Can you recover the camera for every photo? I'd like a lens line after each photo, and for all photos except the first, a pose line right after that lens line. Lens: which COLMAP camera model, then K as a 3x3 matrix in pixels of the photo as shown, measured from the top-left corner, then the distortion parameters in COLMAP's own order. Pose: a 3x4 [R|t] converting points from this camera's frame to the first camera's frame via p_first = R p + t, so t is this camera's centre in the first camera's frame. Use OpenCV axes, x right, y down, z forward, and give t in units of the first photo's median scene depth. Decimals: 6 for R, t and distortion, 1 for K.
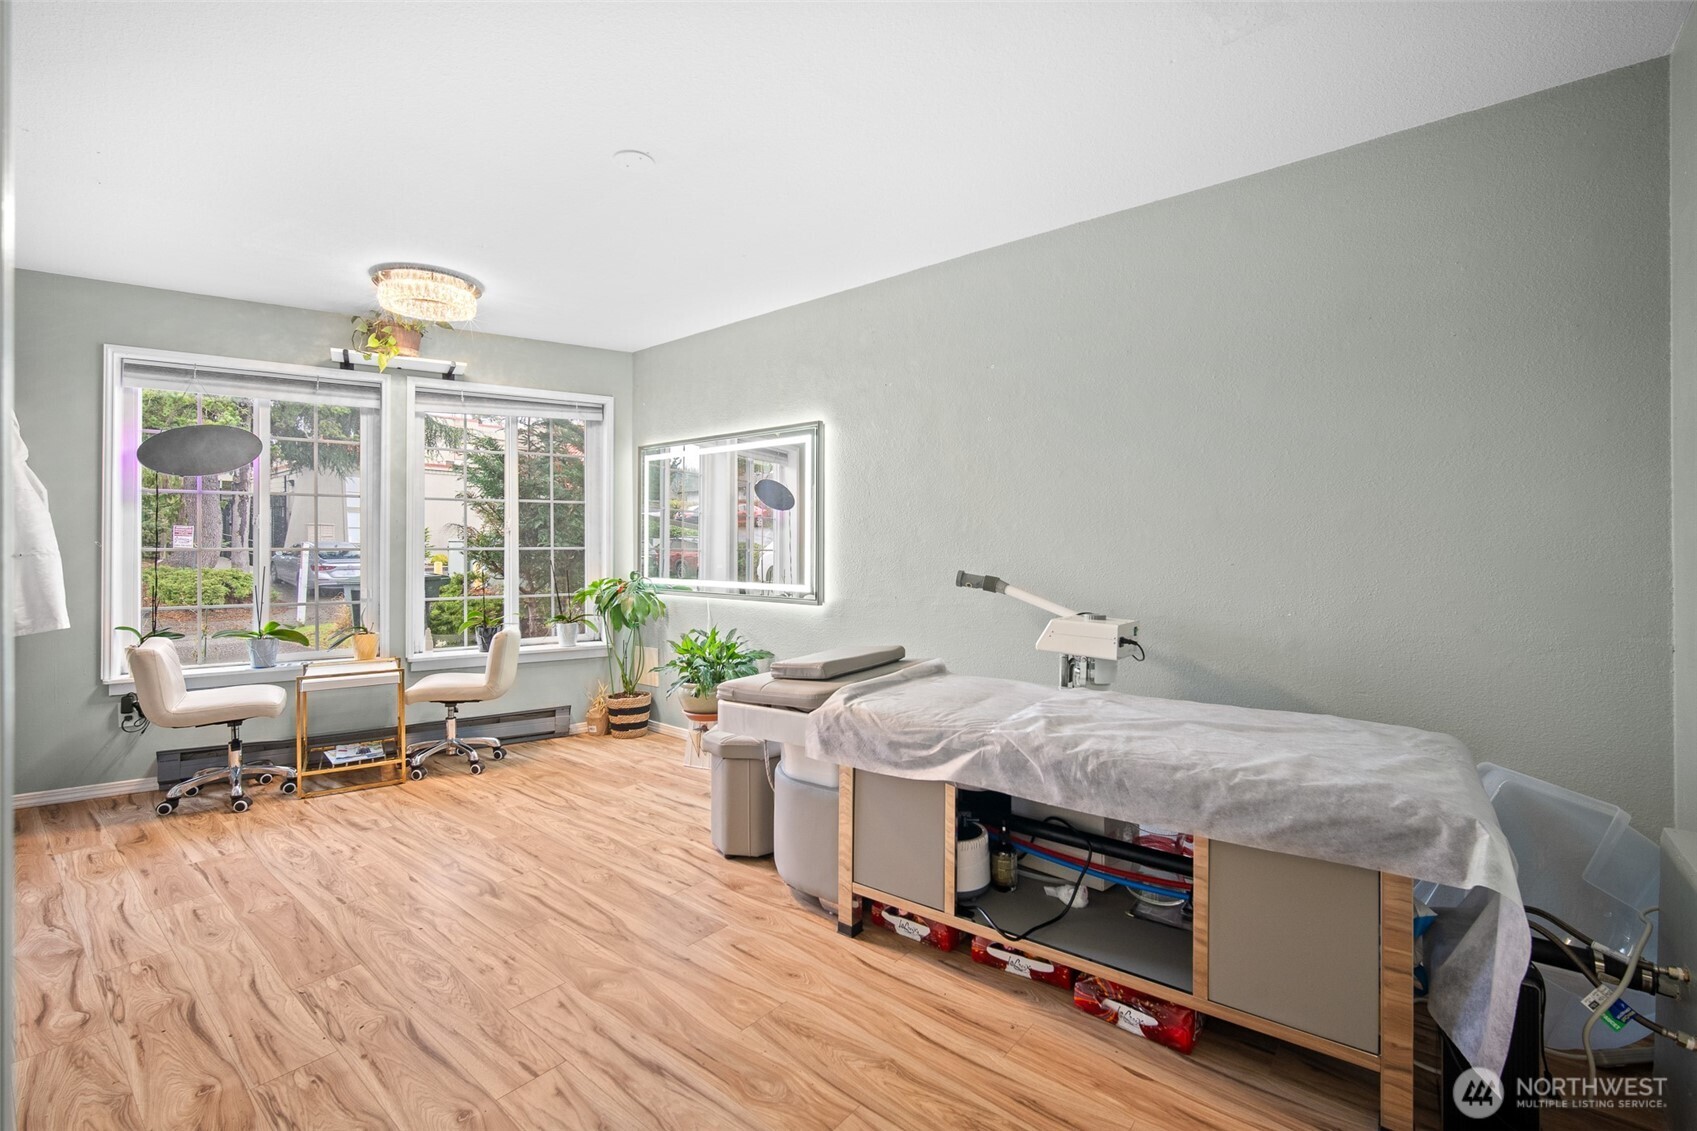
lens RADIAL K [[750.4, 0, 849.3], [0, 750.4, 550.4], [0, 0, 1]] dist [-0.010734, 0.003177]
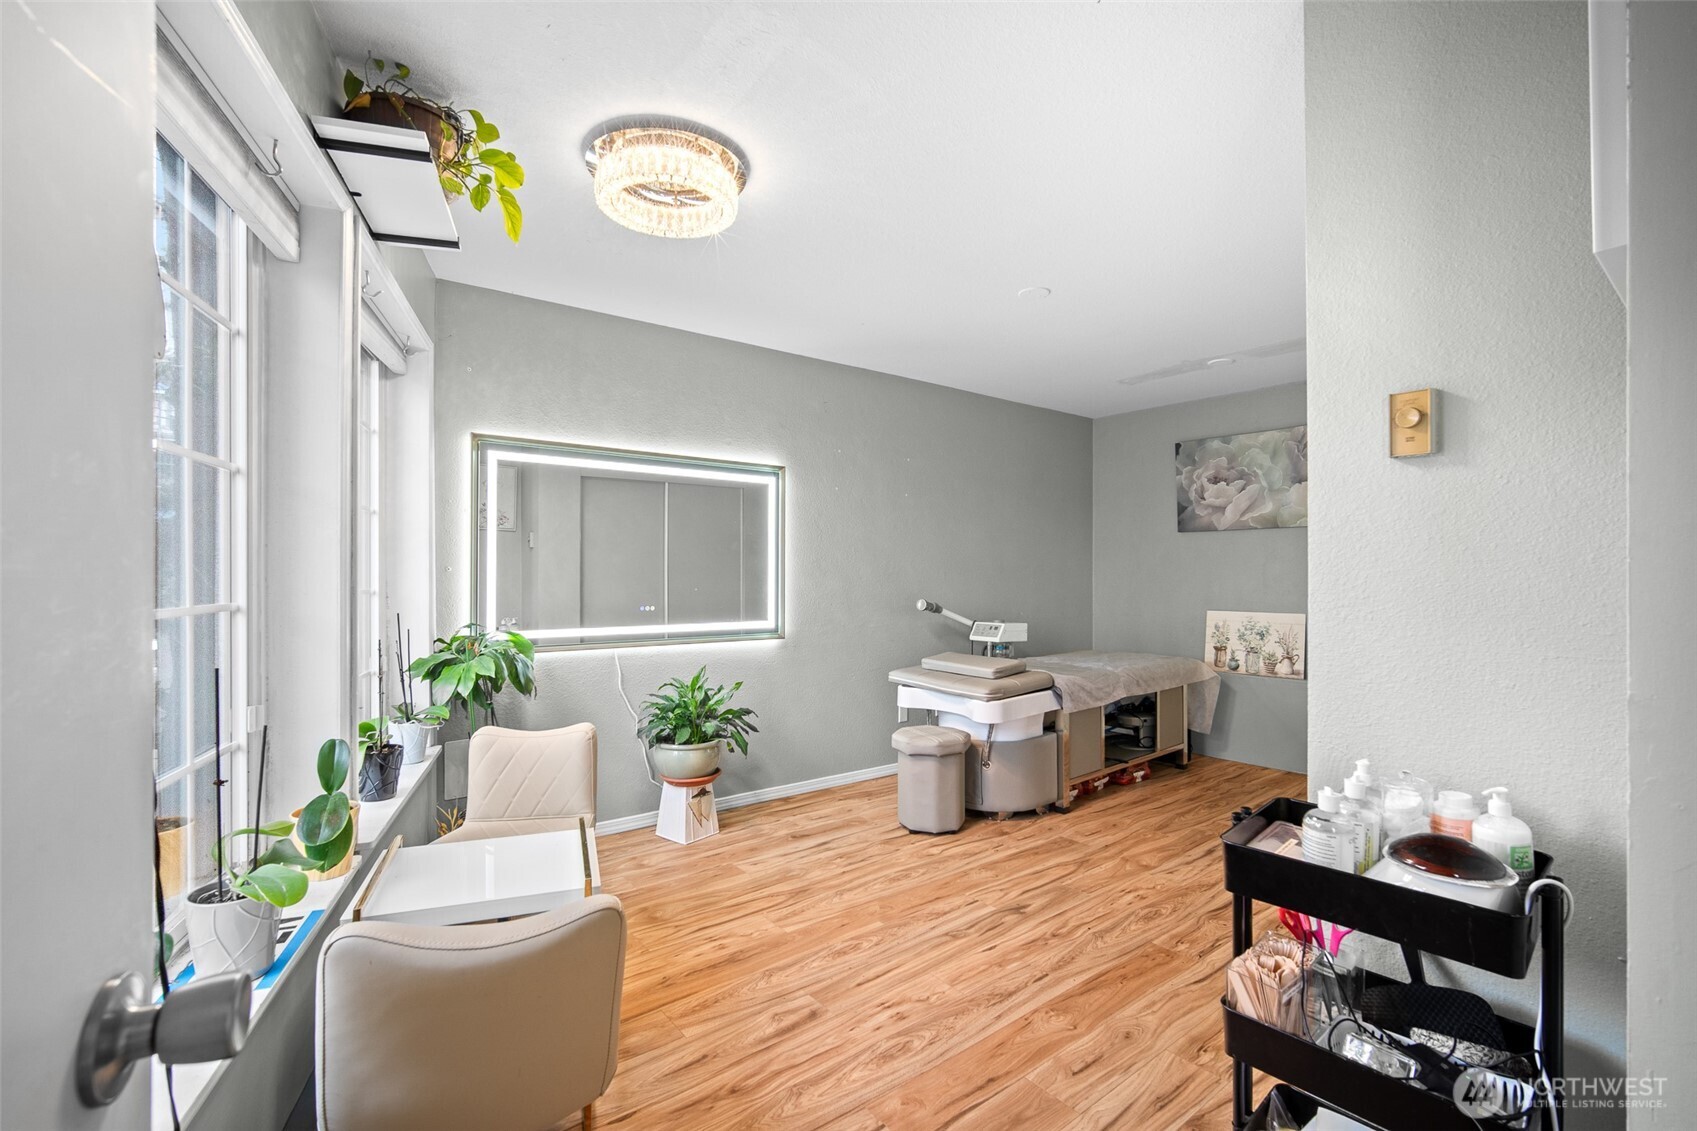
lens RADIAL K [[750.4, 0, 851.6], [0, 750.4, 574.0], [0, 0, 1]] dist [-0.010734, 0.003177]
pose [[0.203485, -0.001051, 0.979077, -1.015485], [-0.001391, 0.999998, 0.001363, -0.020038], [-0.979077, -0.001640, 0.203483, 0.646826]]
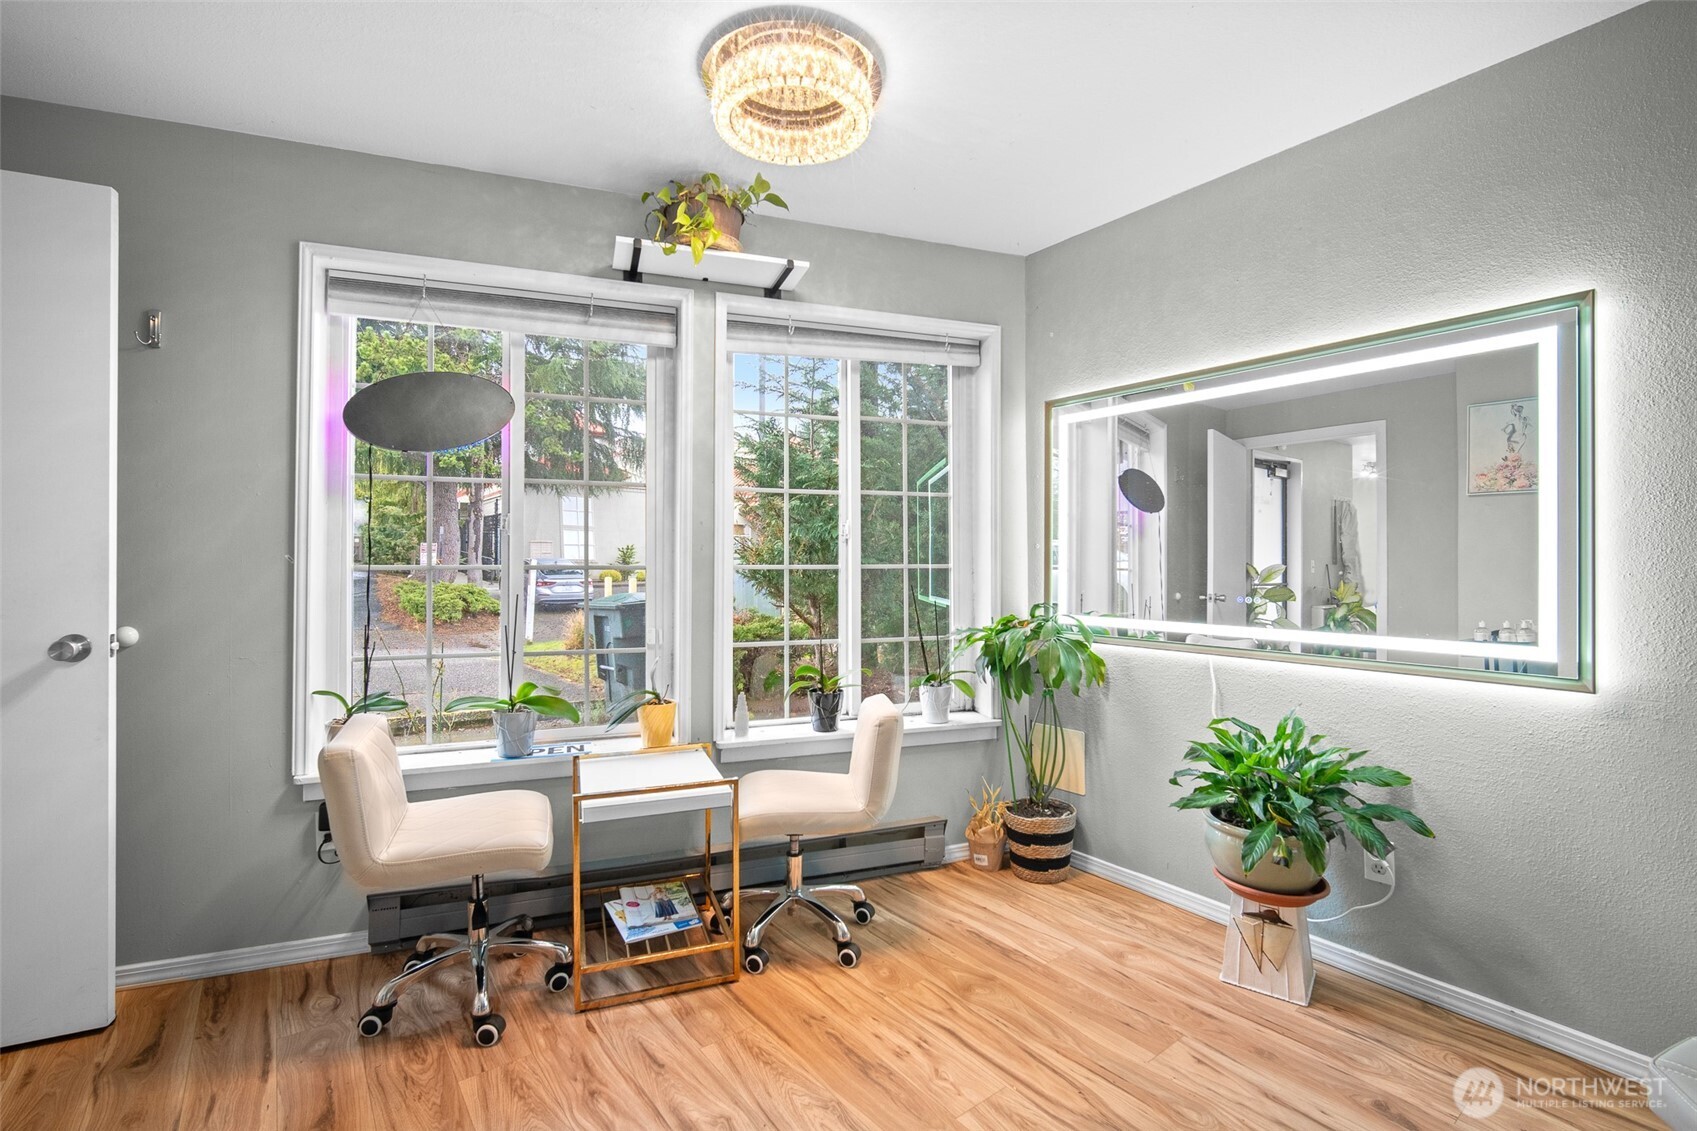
lens RADIAL K [[750.4, 0, 848.8], [0, 750.4, 564.6], [0, 0, 1]] dist [-0.010734, 0.003177]
pose [[0.975900, 0.001671, -0.218210, -0.362956], [-0.002474, 0.999991, -0.003404, -0.002336], [0.218202, 0.003862, 0.975896, 0.431550]]
